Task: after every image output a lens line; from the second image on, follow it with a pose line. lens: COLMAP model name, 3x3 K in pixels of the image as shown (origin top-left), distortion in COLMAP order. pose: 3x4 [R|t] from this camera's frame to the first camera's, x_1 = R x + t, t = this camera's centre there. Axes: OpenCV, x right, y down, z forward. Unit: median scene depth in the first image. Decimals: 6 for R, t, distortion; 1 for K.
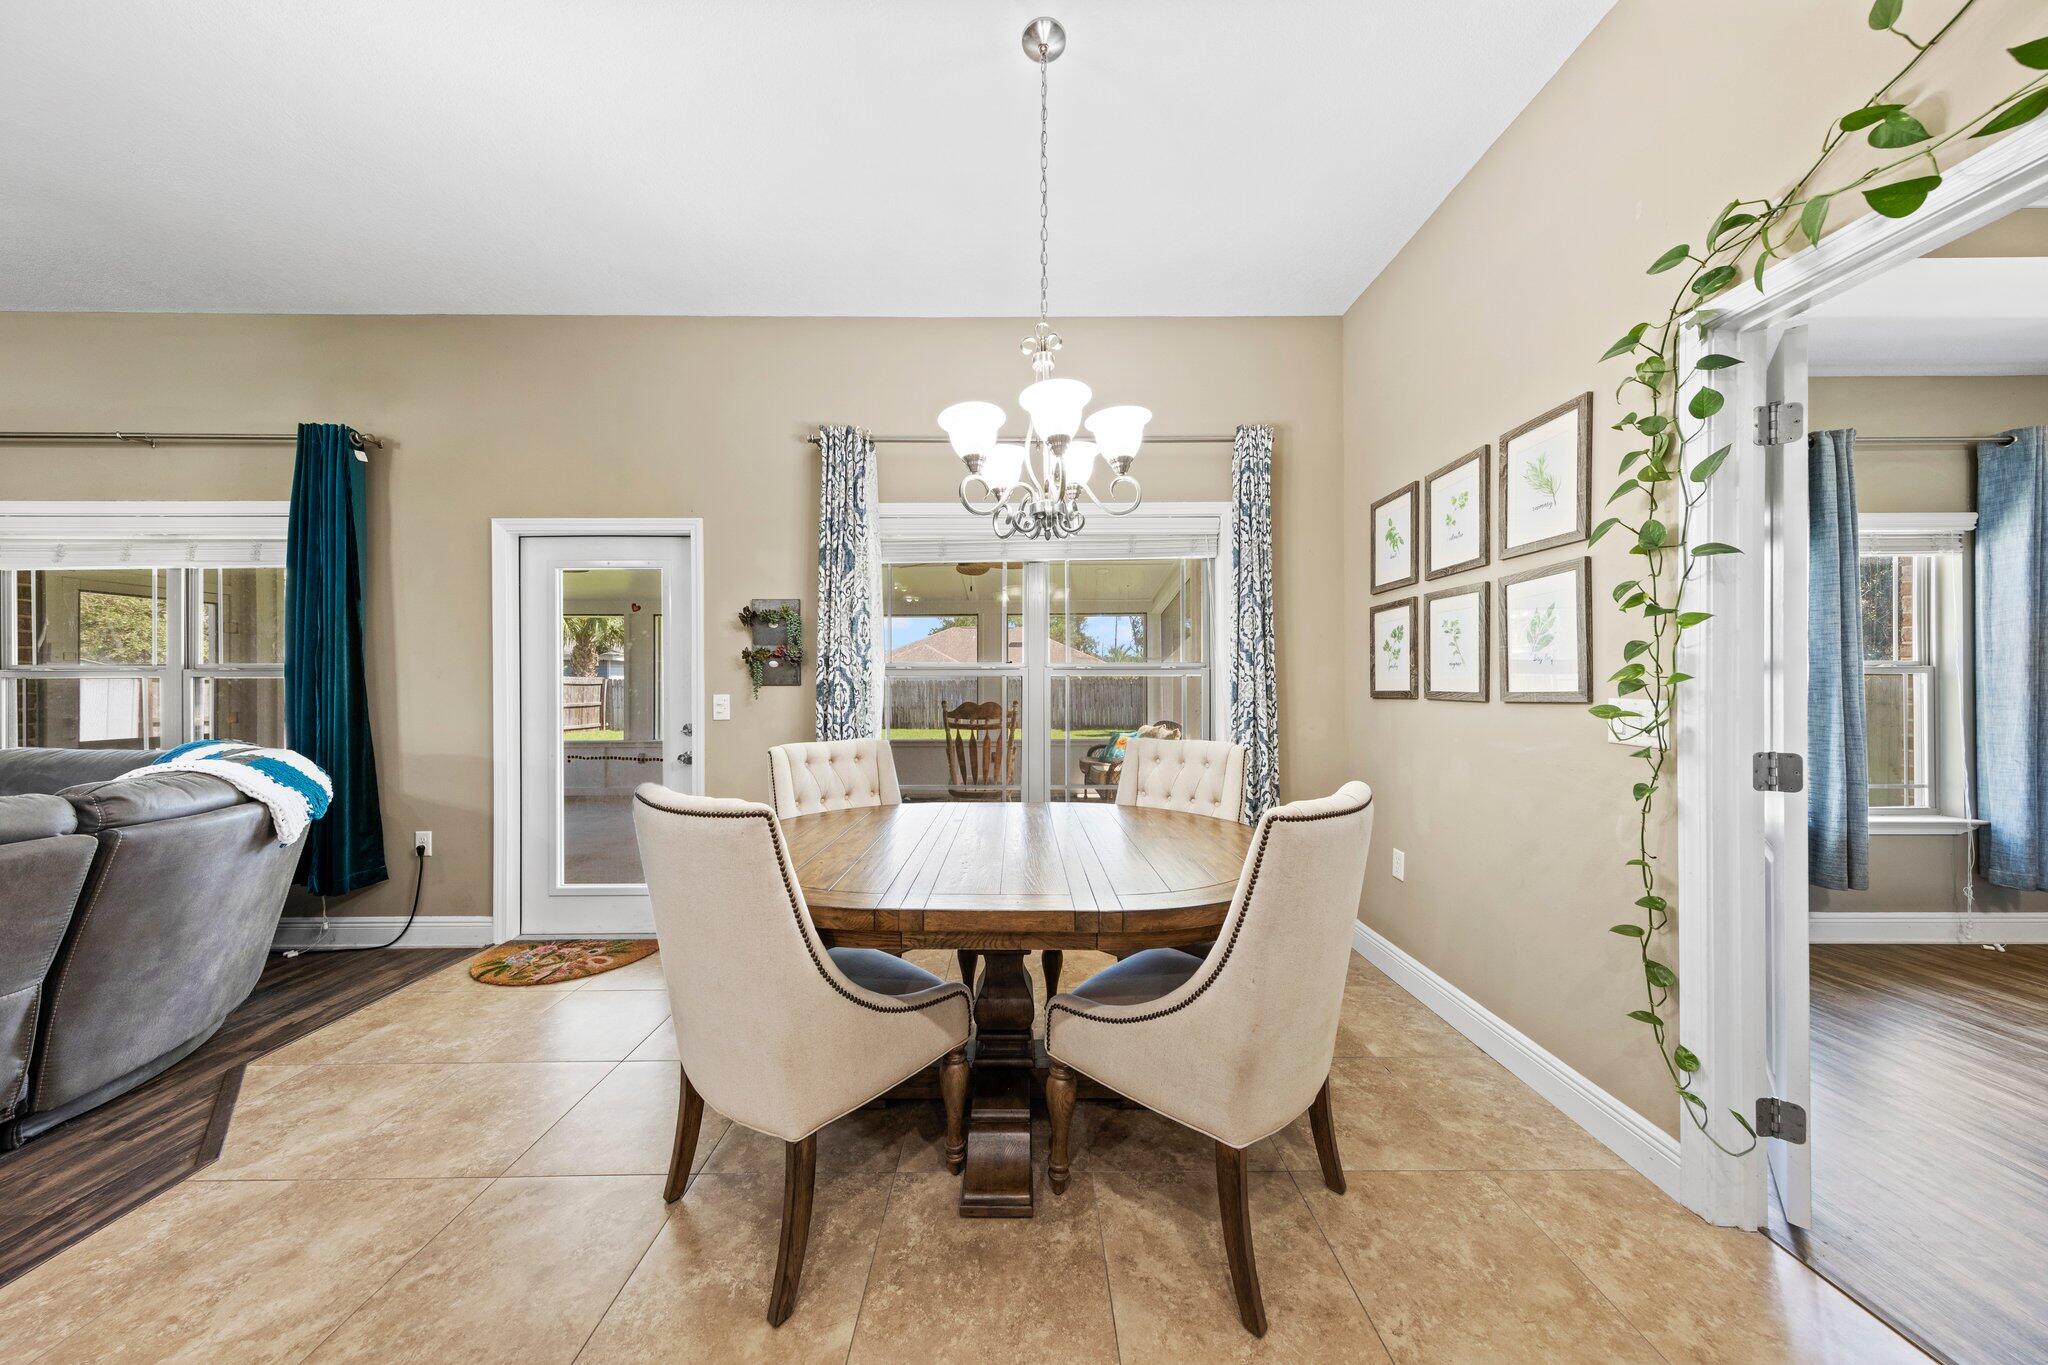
lens RADIAL K [[646.5, 0, 1023.0], [0, 646.5, 683.5], [0, 0, 1]] dist [0.005624, -0.000282]
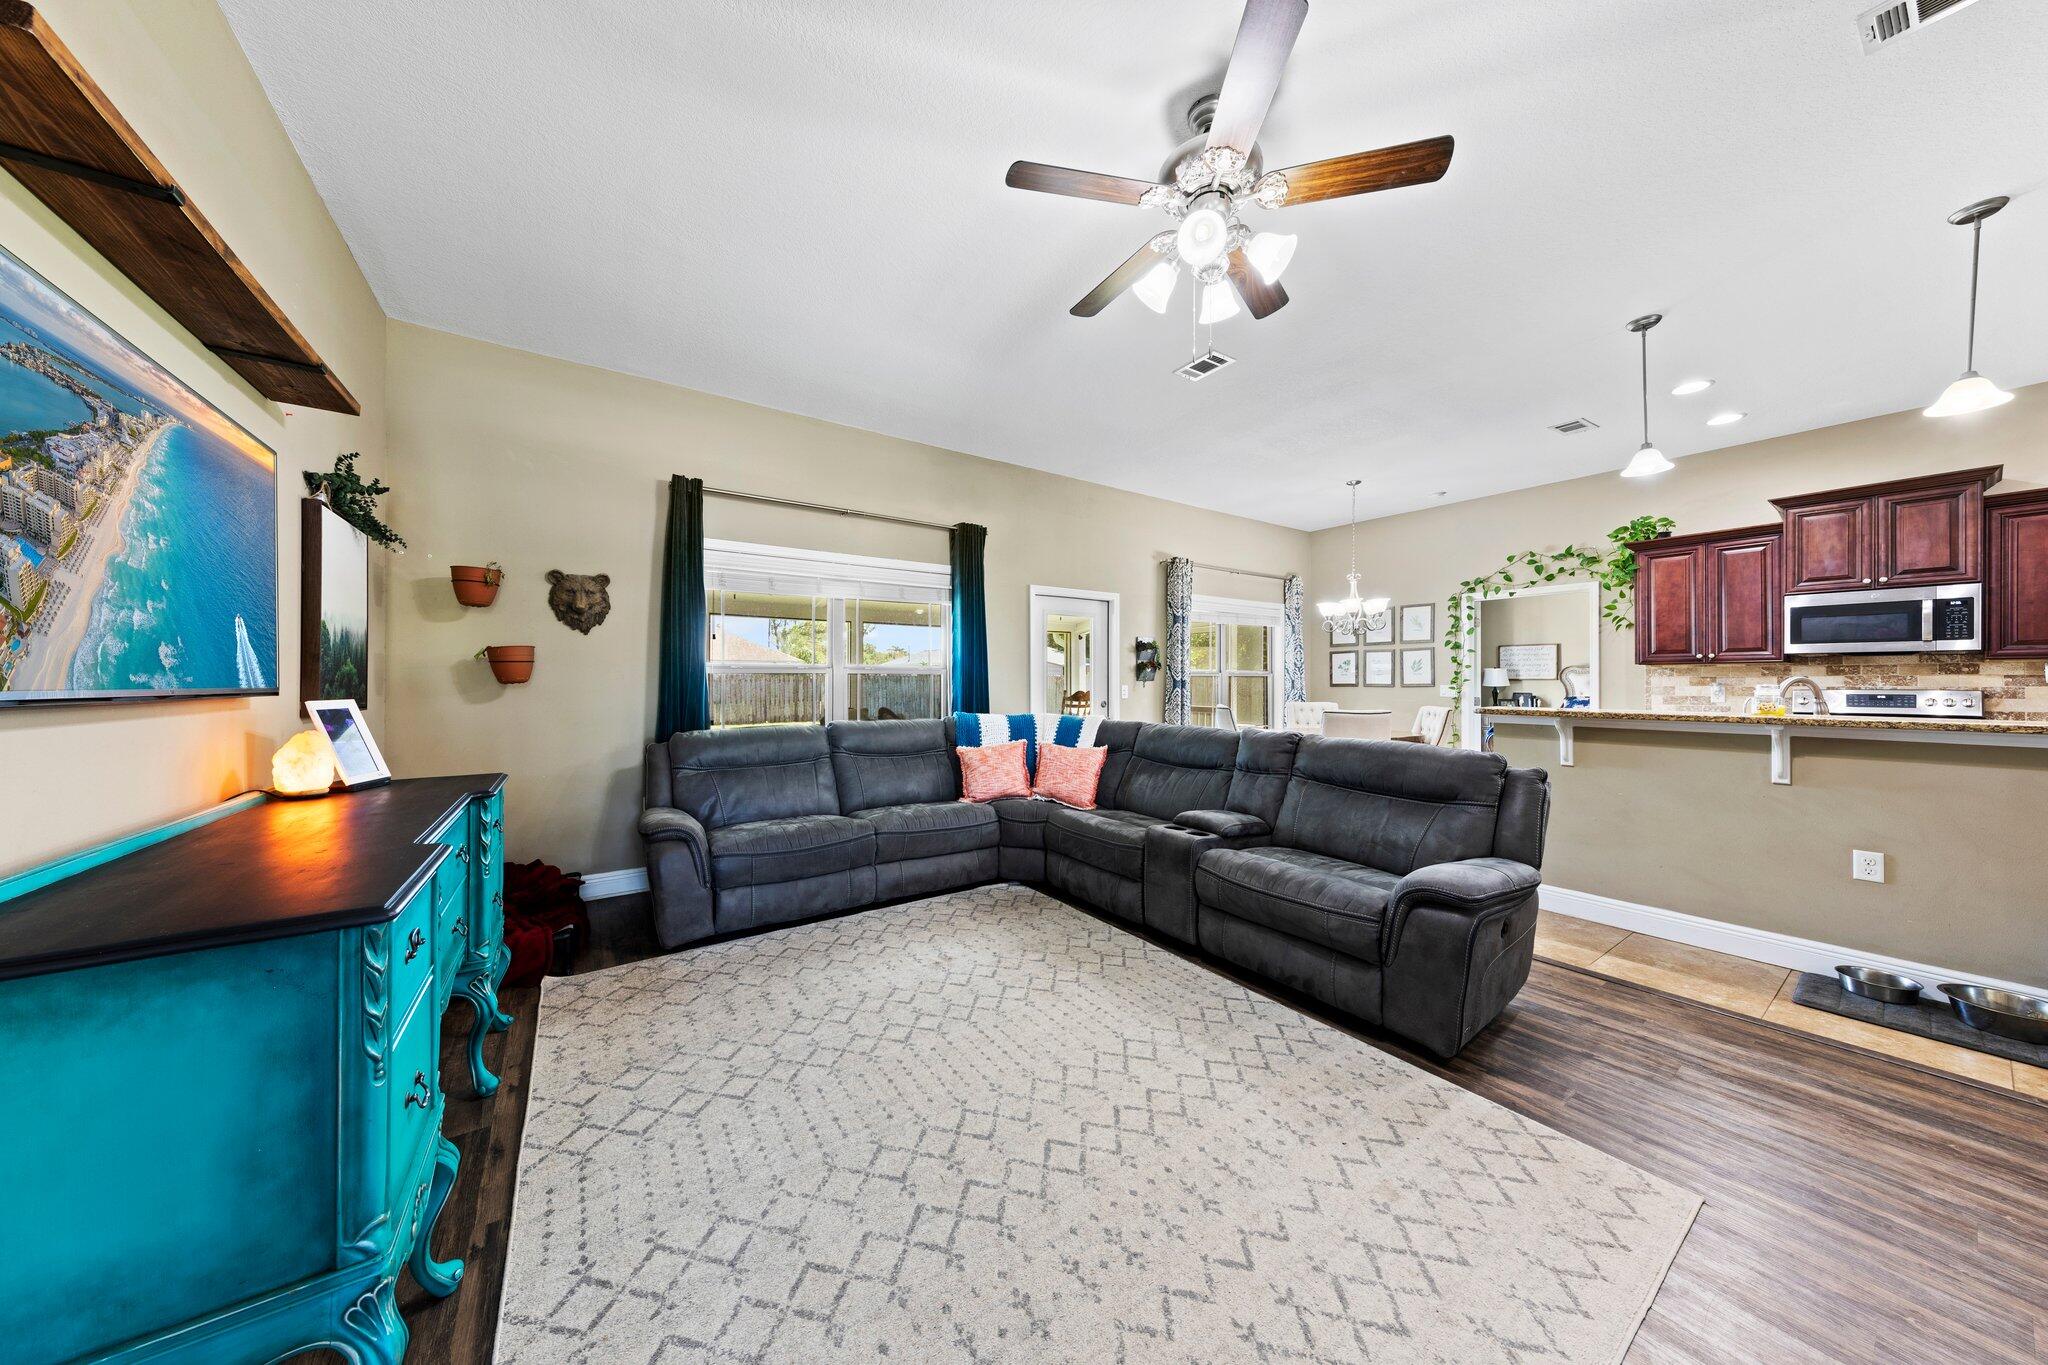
lens RADIAL K [[646.5, 0, 1020.6], [0, 646.5, 679.0], [0, 0, 1]] dist [0.005624, -0.000282]
pose [[0.828710, 0.006023, 0.559646, -2.105464], [-0.004688, 0.999982, -0.003820, 0.006506], [-0.559659, 0.000542, 0.828723, -0.490131]]
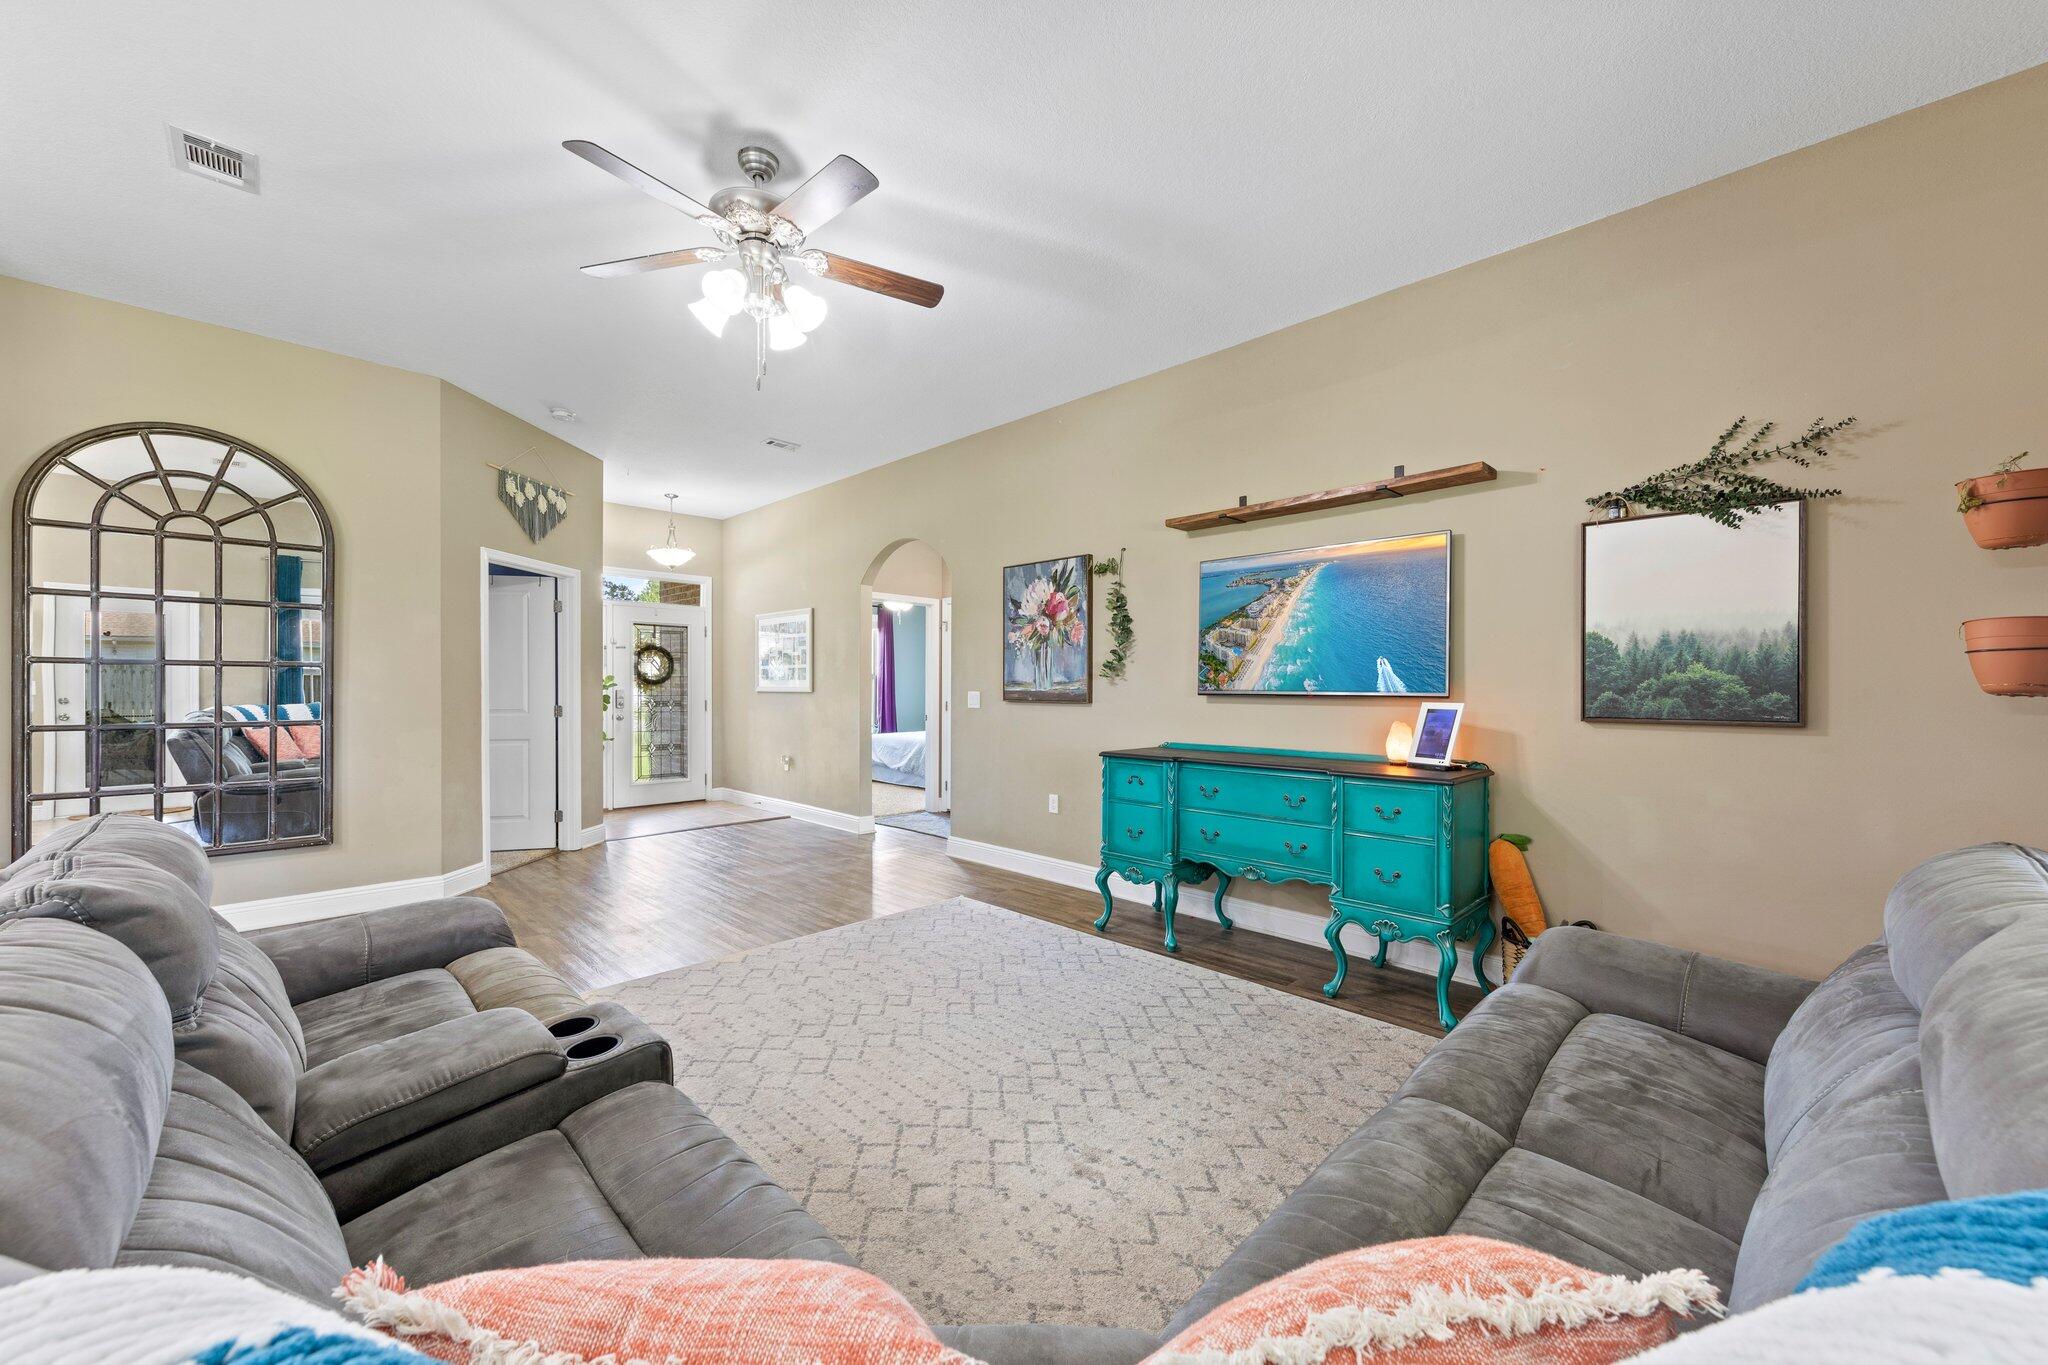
lens RADIAL K [[773.1, 0, 1032.1], [0, 773.1, 685.0], [0, 0, 1]] dist [0.005206, -0.000231]
pose [[-0.704313, -0.001725, -0.709887, -1.055640], [0.001669, 0.999990, -0.004086, 0.006027], [0.709888, -0.004063, -0.704303, 0.937777]]
